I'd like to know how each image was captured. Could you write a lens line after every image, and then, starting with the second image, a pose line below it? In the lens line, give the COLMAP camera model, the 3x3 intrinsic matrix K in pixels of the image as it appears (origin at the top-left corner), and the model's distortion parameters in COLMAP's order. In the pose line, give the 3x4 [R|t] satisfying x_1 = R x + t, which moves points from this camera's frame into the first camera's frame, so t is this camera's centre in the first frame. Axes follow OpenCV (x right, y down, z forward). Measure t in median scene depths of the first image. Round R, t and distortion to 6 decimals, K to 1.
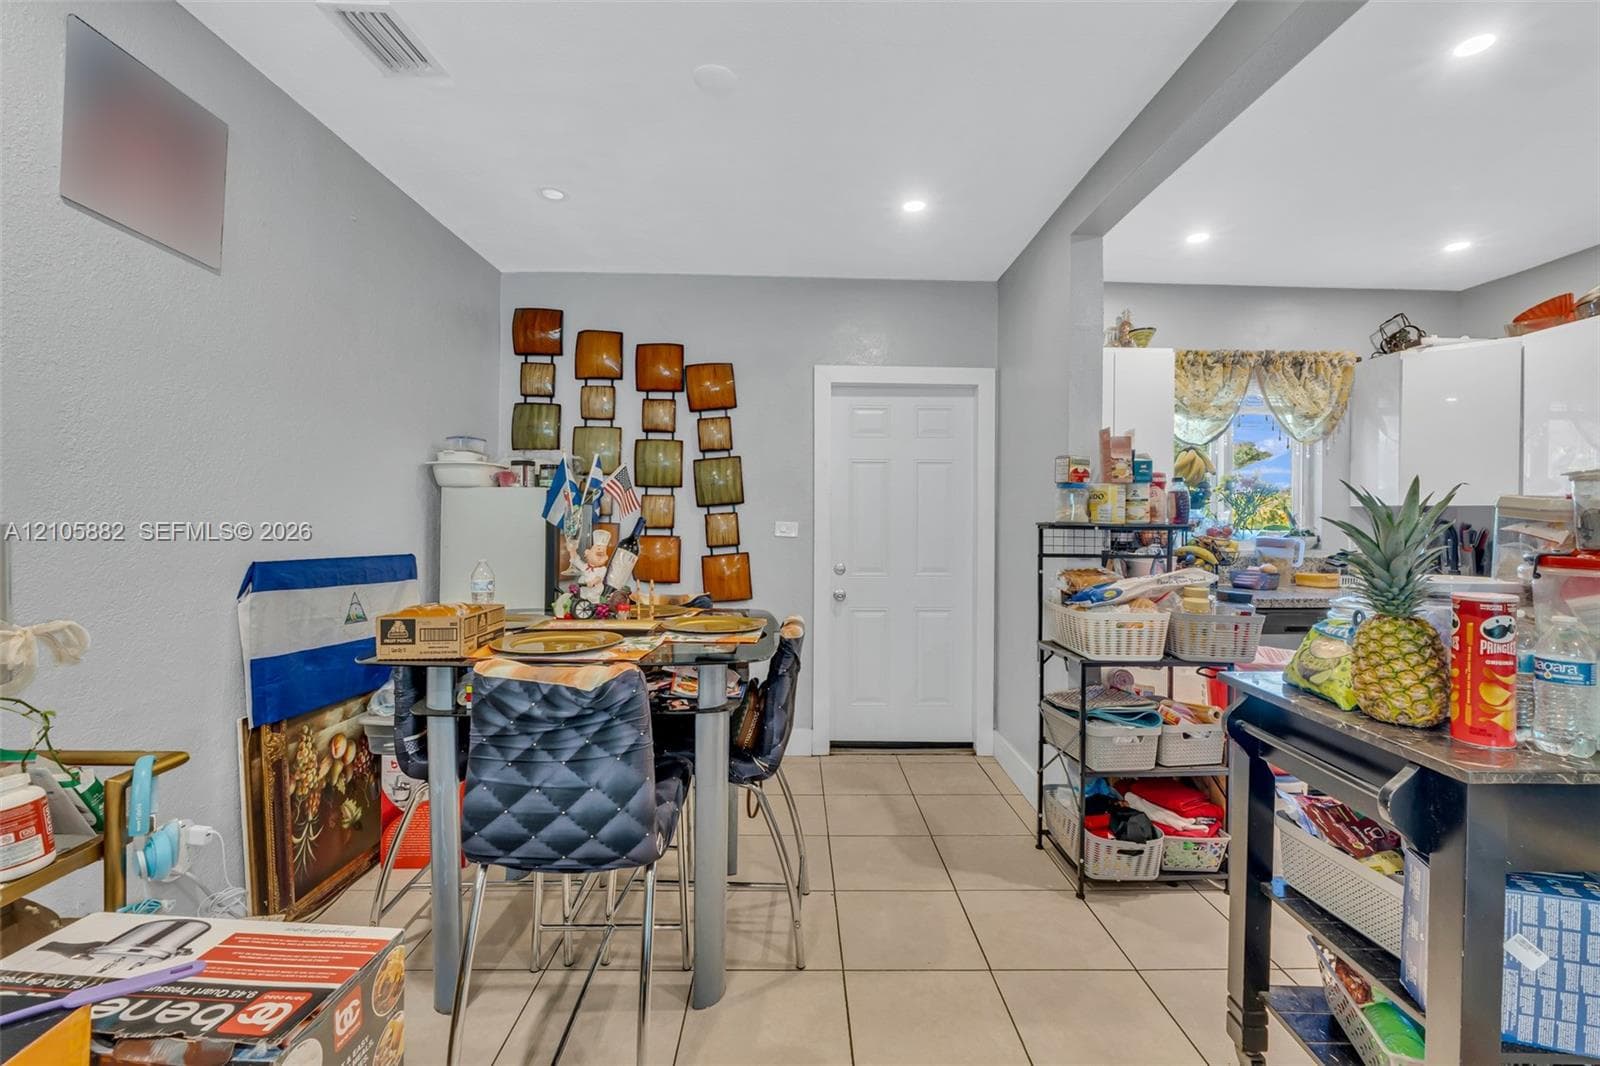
lens RADIAL K [[693.3, 0, 805.9], [0, 693.3, 522.2], [0, 0, 1]] dist [-0.000479, -0.000126]
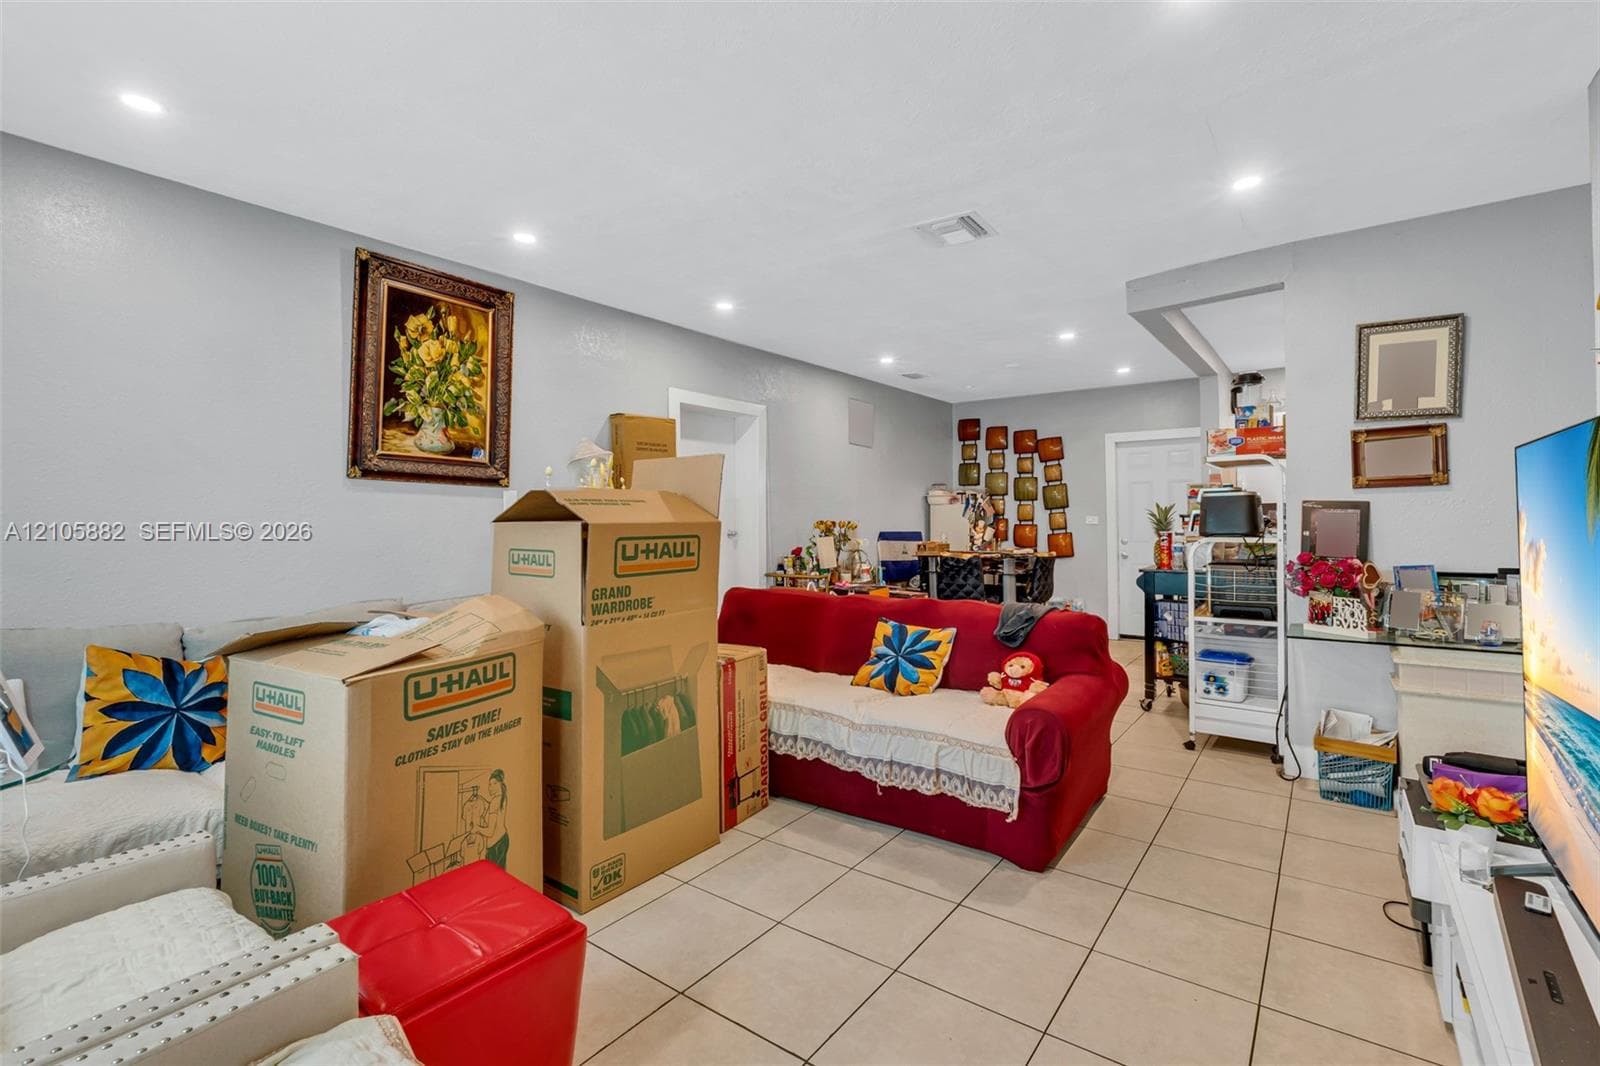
lens RADIAL K [[693.3, 0, 805.9], [0, 693.3, 522.2], [0, 0, 1]] dist [-0.000479, -0.000126]
pose [[0.793508, -0.017329, -0.608313, 0.973093], [0.017526, 0.999831, -0.005621, 0.025082], [0.608307, -0.006201, 0.793677, -1.914924]]
